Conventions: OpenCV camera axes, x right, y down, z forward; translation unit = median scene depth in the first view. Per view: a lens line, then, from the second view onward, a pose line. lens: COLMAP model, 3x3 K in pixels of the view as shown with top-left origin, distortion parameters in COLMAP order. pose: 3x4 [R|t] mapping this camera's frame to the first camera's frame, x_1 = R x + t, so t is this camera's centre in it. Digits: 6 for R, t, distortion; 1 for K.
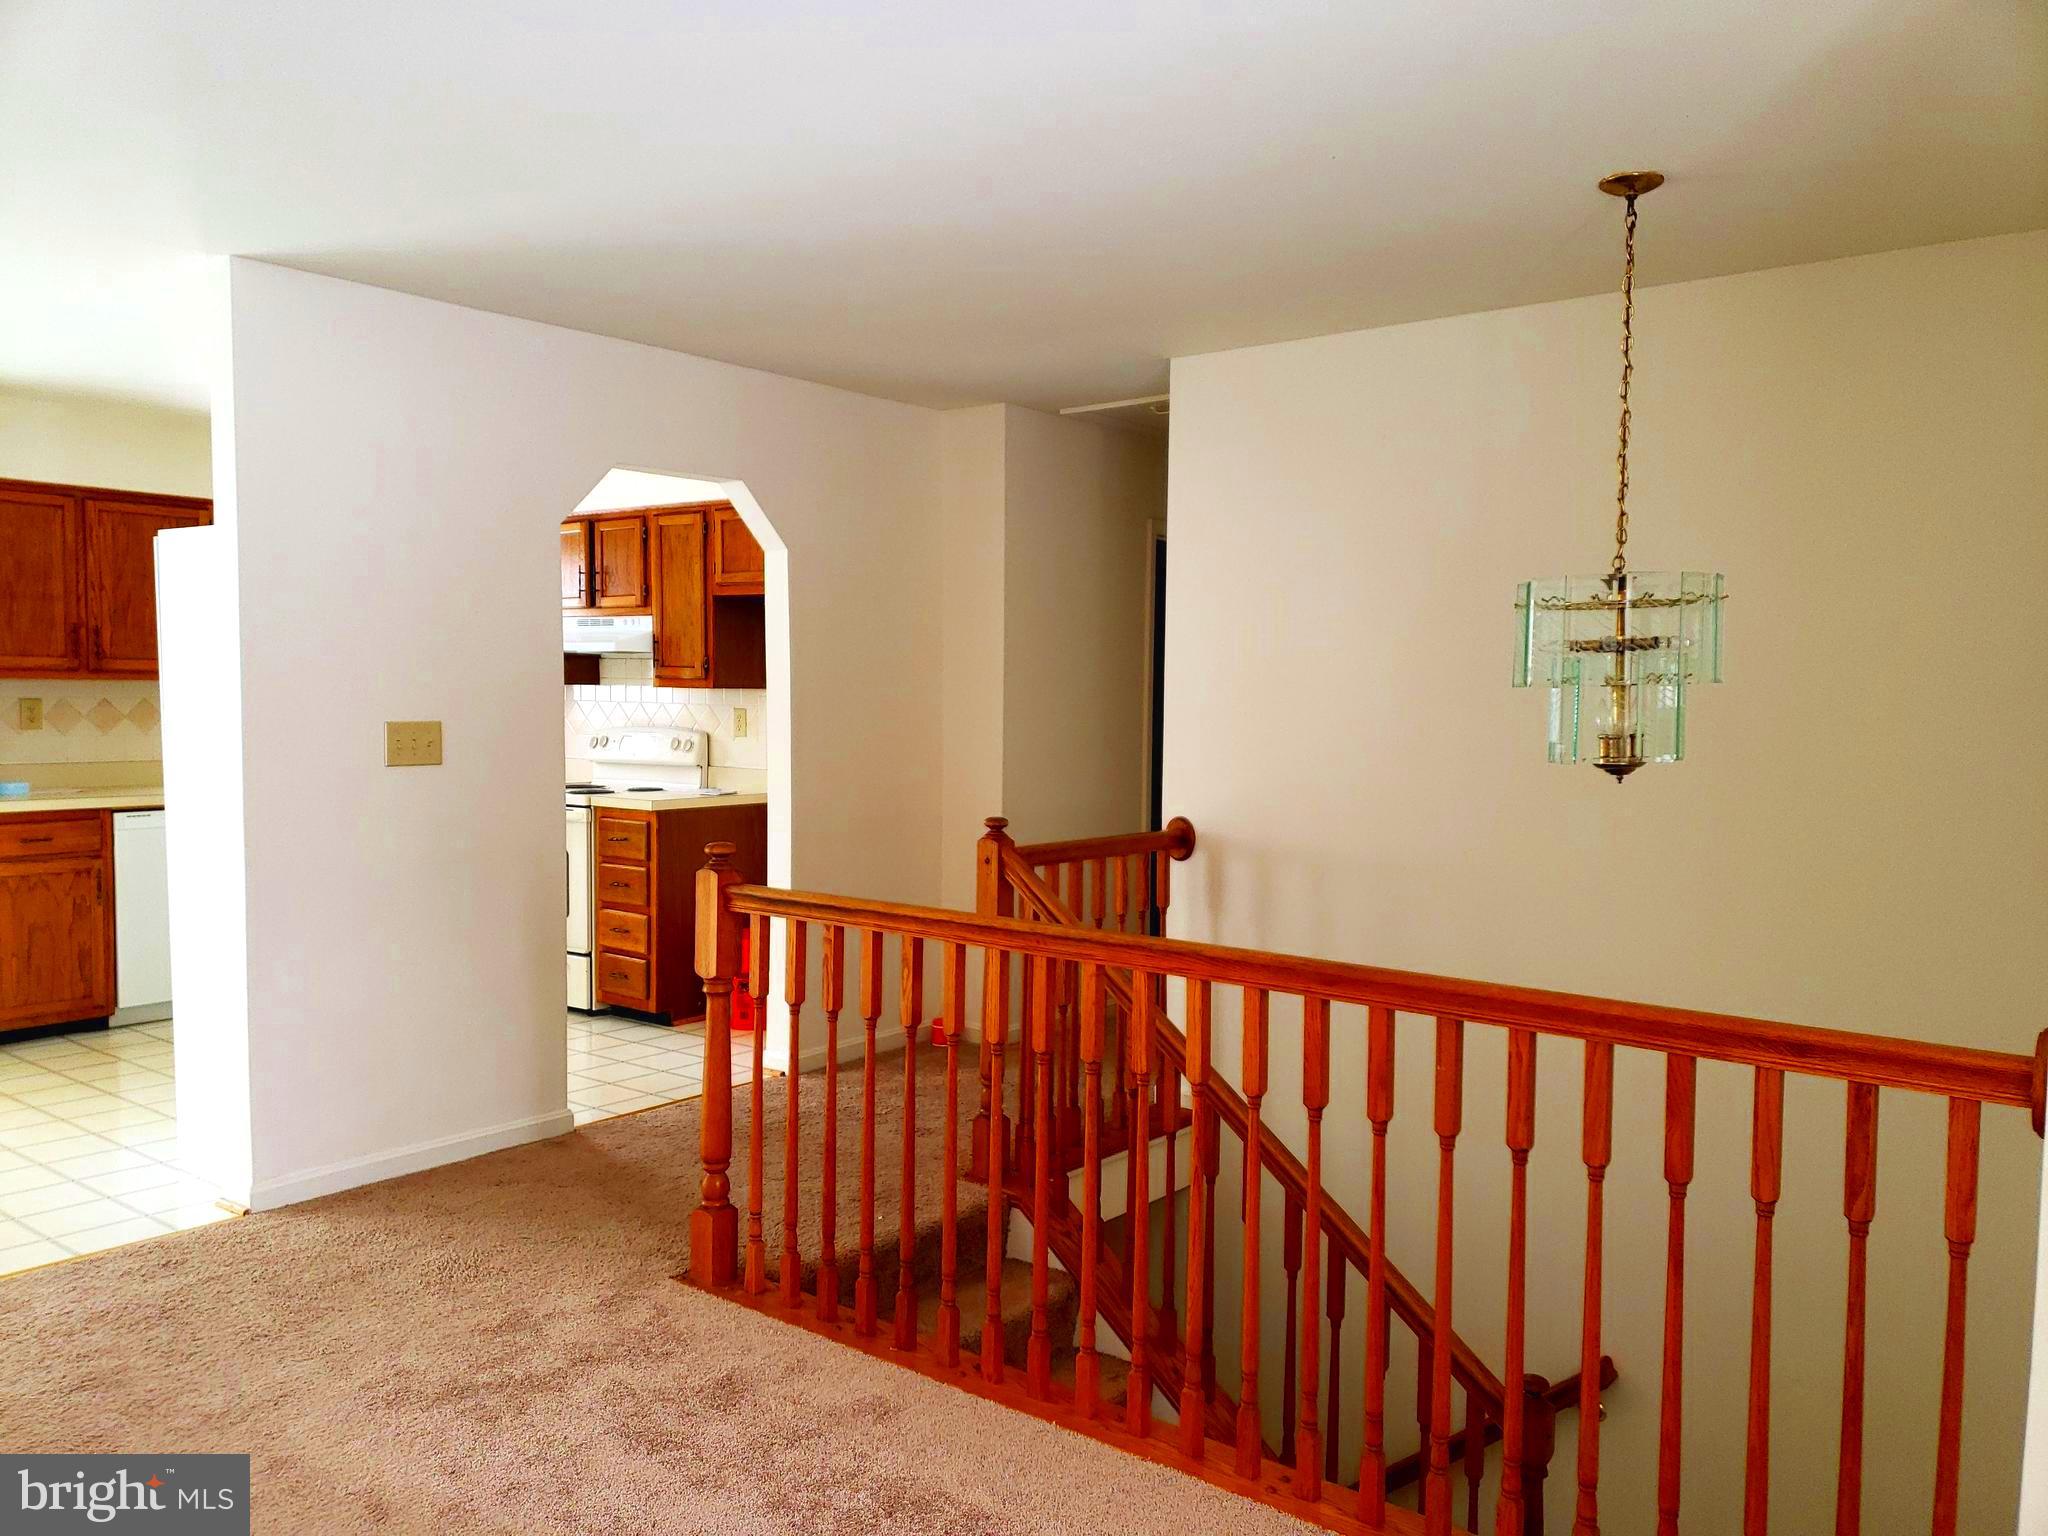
lens RADIAL K [[1620.7, 0, 1041.6], [0, 1620.7, 776.9], [0, 0, 1]] dist [0.098262, -0.087330]
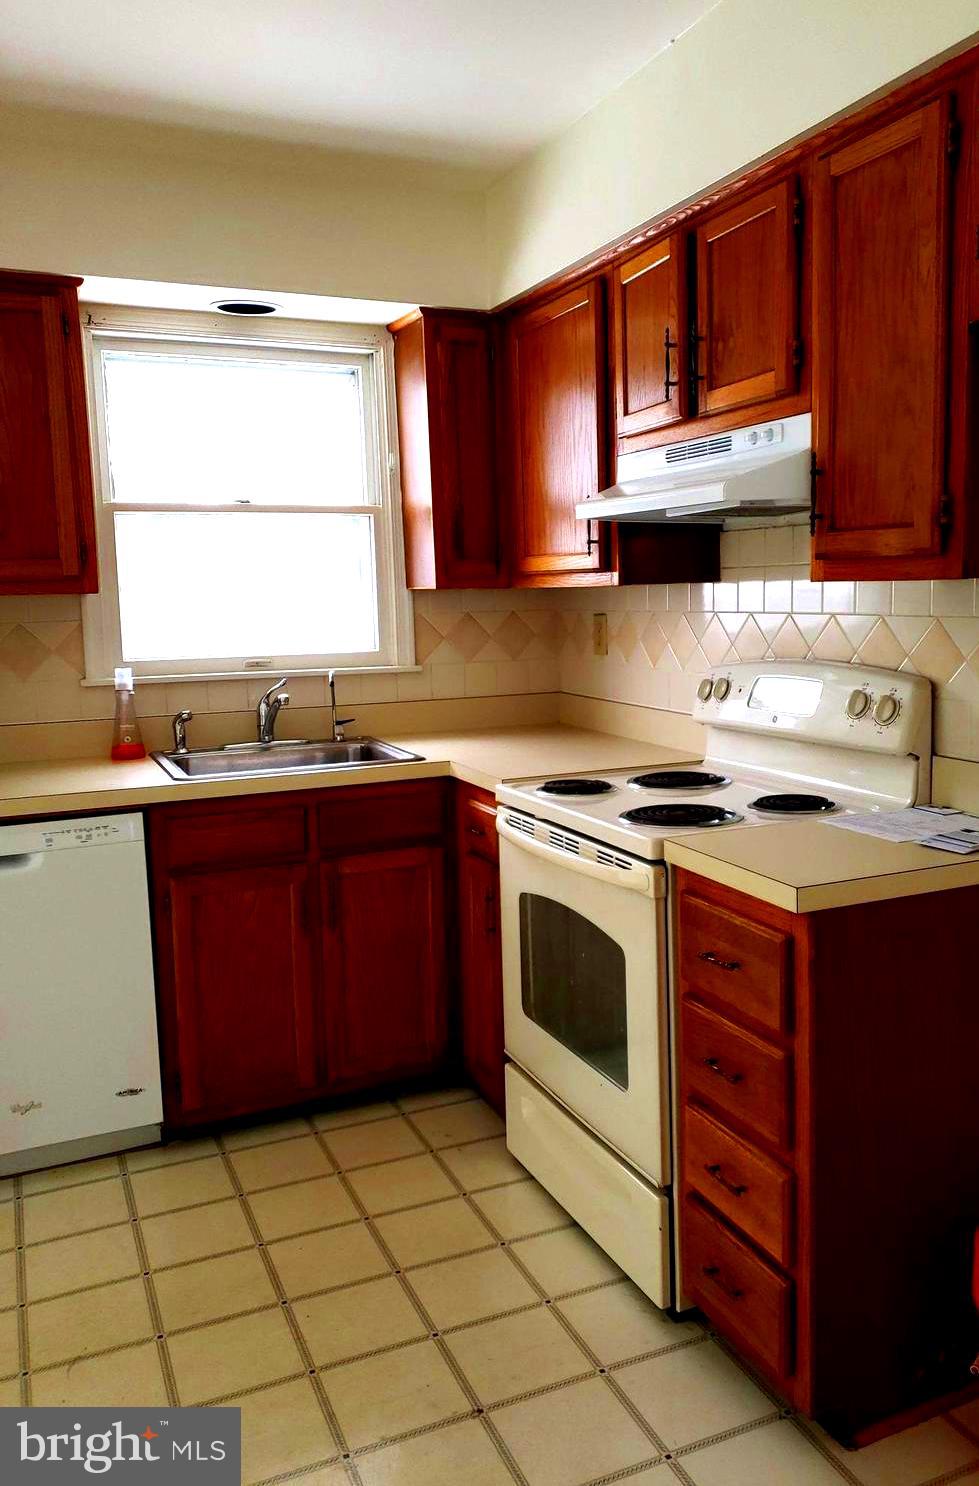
lens RADIAL K [[1189.3, 0, 580.9], [0, 1189.3, 740.3], [0, 0, 1]] dist [0.060086, -0.018237]
pose [[0.902525, 0.027517, -0.429758, -0.157907], [0.006653, 0.996946, 0.077806, -0.038365], [0.430586, -0.073081, 0.899586, 0.694236]]
